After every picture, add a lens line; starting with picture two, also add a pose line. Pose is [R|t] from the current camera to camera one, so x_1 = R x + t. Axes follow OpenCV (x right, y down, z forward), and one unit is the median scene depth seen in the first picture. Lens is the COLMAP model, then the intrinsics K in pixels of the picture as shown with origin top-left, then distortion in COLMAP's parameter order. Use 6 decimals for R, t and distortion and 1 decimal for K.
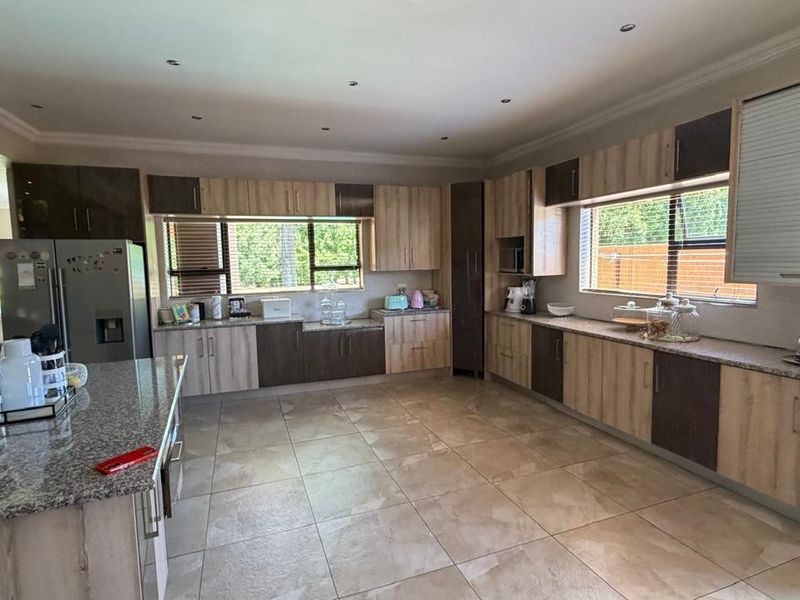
lens RADIAL K [[427.2, 0, 398.3], [0, 427.2, 300.3], [0, 0, 1]] dist [0.001013, 0.000541]
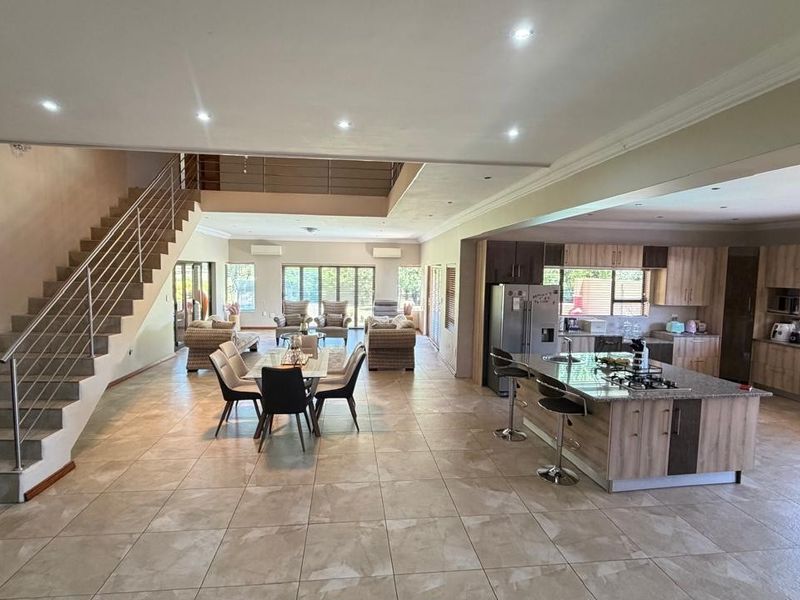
lens RADIAL K [[427.2, 0, 398.0], [0, 427.2, 302.5], [0, 0, 1]] dist [0.001013, 0.000541]
pose [[0.970978, 0.057259, -0.232213, -0.646770], [-0.061230, 0.998074, -0.009919, -0.008588], [0.231197, 0.023849, 0.972614, -0.676956]]
